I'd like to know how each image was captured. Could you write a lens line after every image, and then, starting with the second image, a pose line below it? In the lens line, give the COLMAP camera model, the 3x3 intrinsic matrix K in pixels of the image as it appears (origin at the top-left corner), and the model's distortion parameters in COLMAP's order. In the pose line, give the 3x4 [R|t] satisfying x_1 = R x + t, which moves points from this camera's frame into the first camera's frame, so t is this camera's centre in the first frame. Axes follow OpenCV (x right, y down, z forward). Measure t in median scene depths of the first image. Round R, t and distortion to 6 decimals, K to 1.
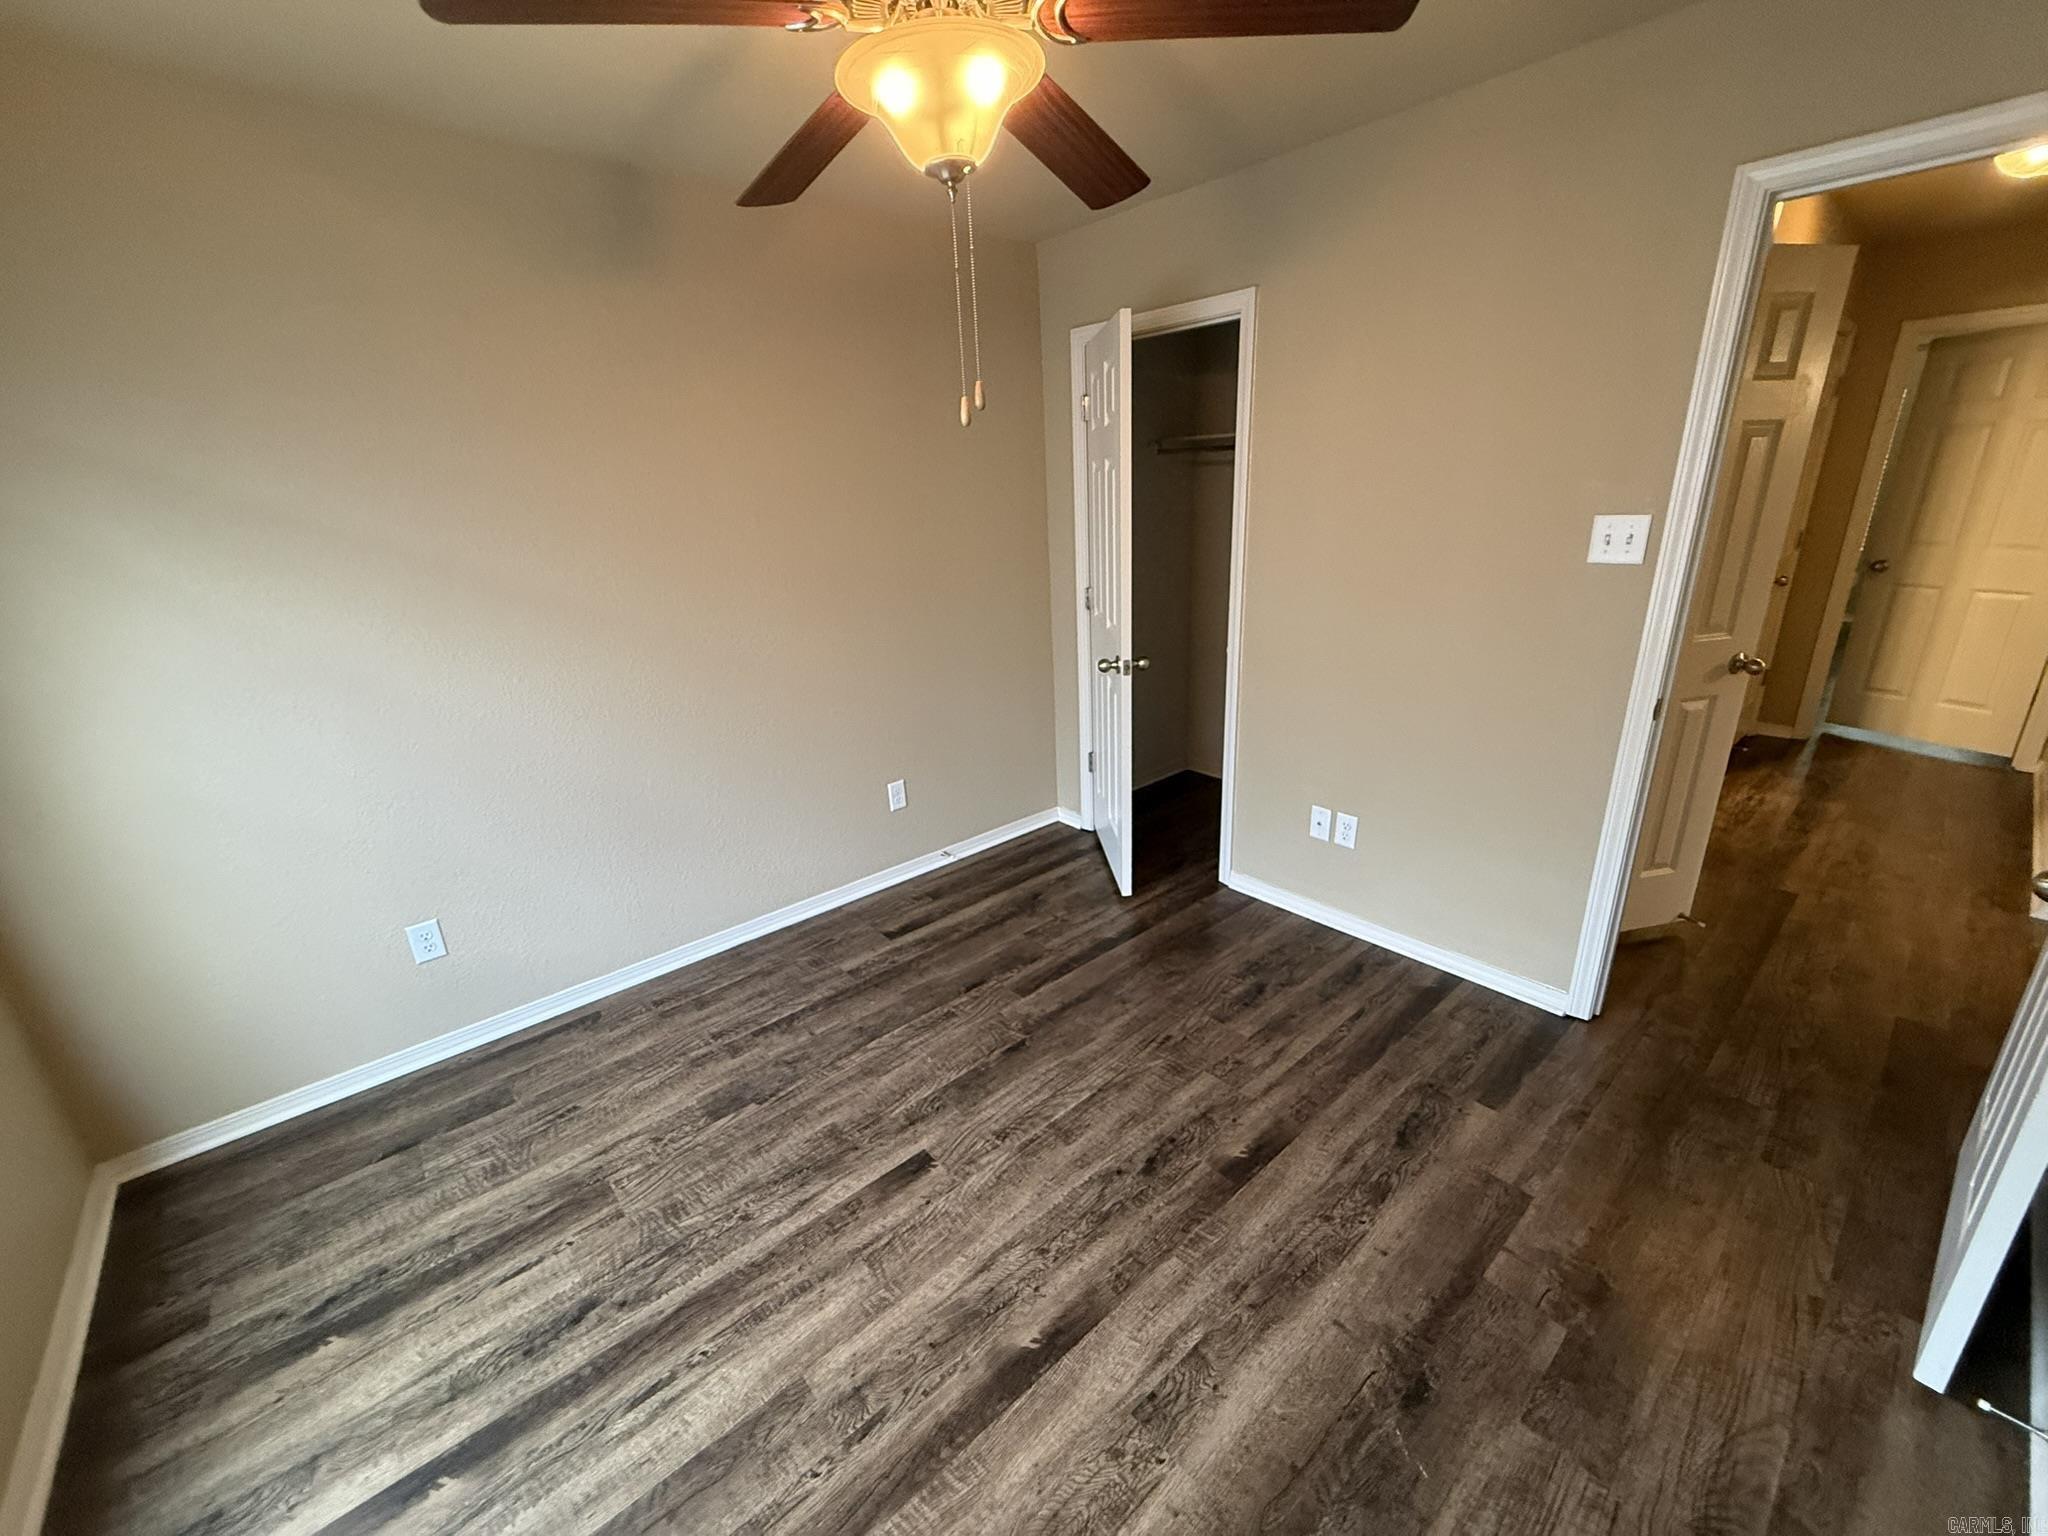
lens RADIAL K [[814.5, 0, 1020.7], [0, 814.5, 769.2], [0, 0, 1]] dist [-0.000815, 0.000314]
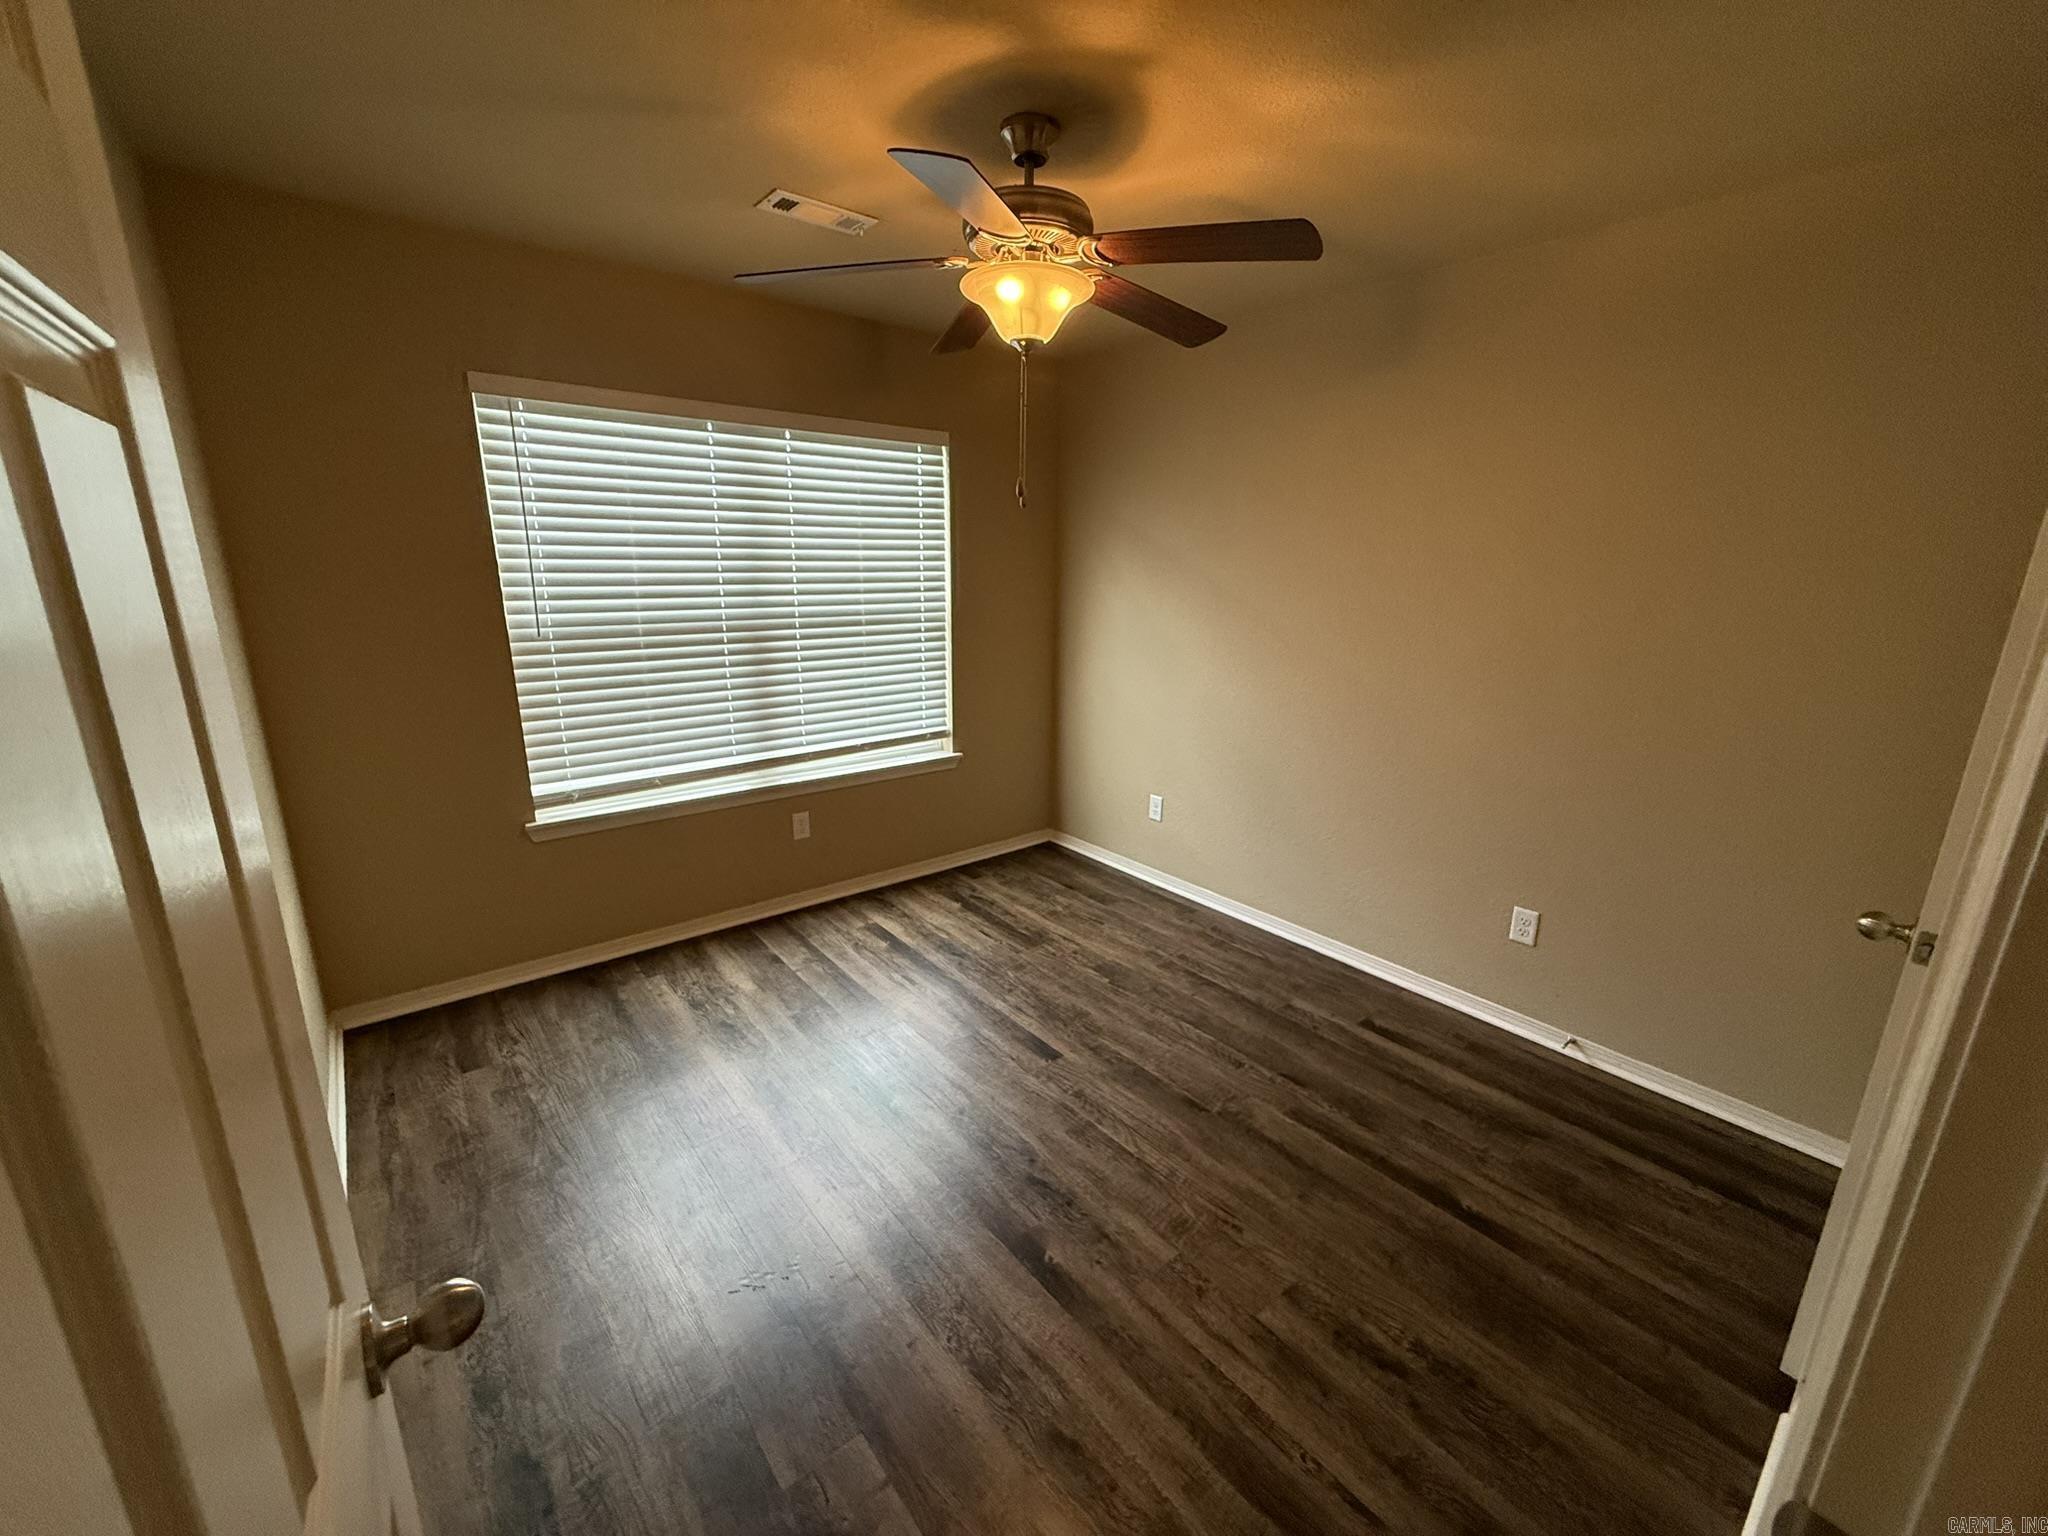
lens RADIAL K [[814.5, 0, 1020.7], [0, 814.5, 769.2], [0, 0, 1]] dist [-0.000815, 0.000314]
pose [[-0.031124, 0.293571, -0.955431, 0.885194], [-0.338822, 0.896198, 0.286408, -0.254052], [0.940336, 0.332635, 0.071575, 0.631564]]
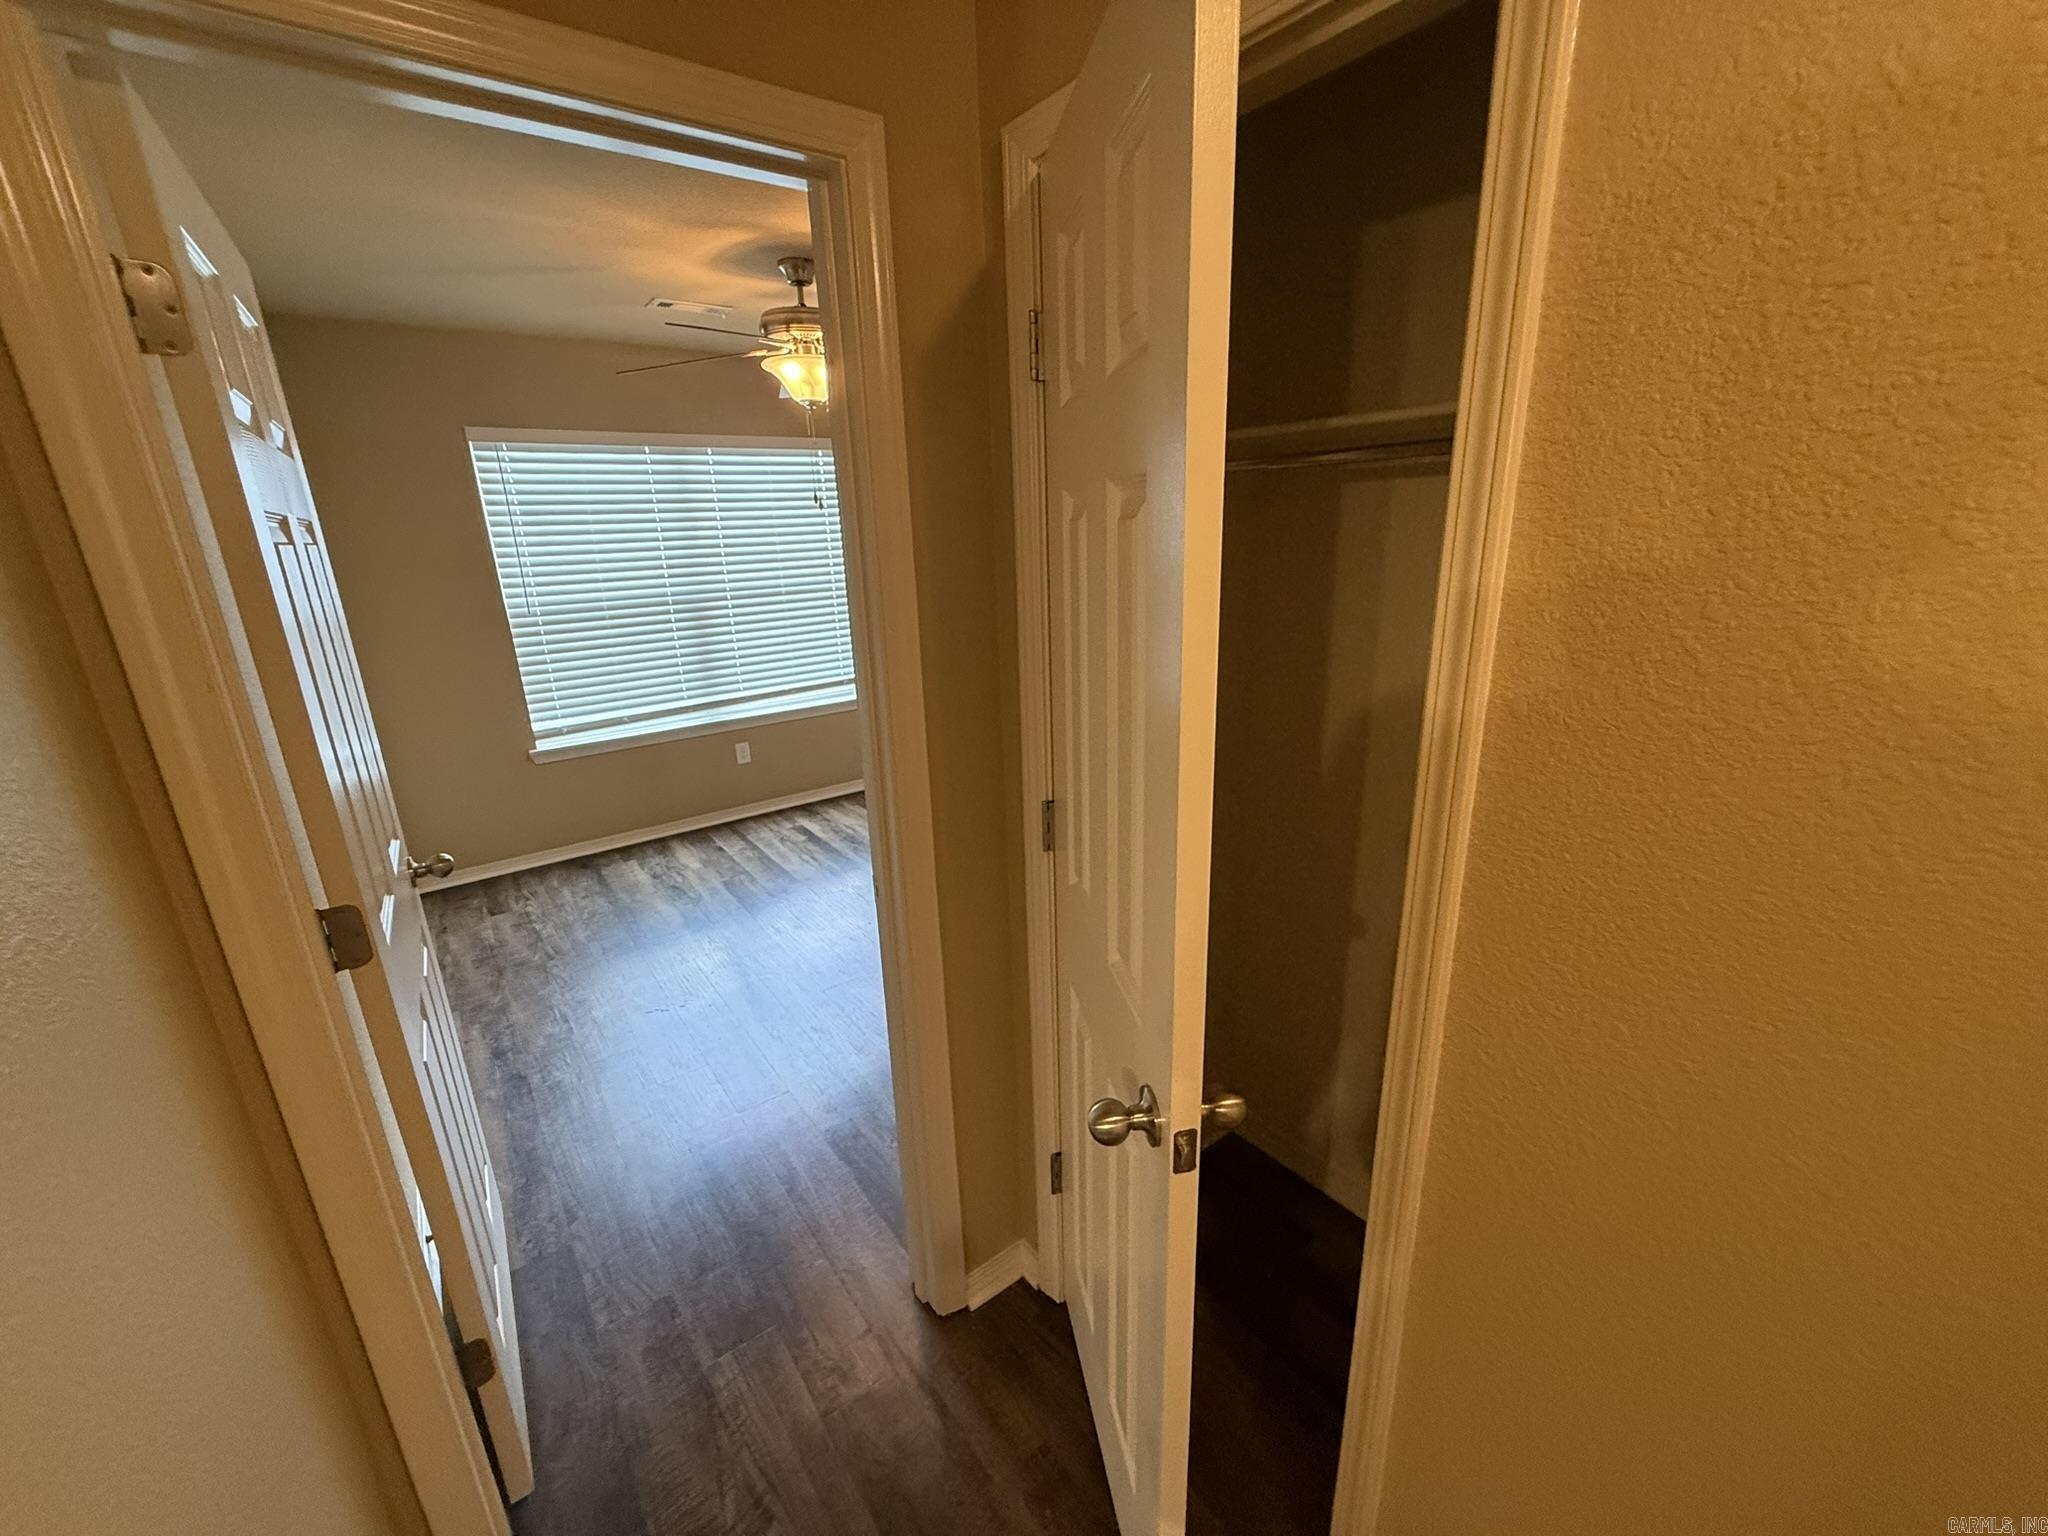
lens RADIAL K [[814.5, 0, 1020.7], [0, 814.5, 769.2], [0, 0, 1]] dist [-0.000815, 0.000314]
pose [[-0.066629, 0.333975, -0.940224, 1.320928], [-0.291191, 0.894788, 0.338471, -0.422054], [0.954342, 0.296337, 0.037632, 0.986845]]
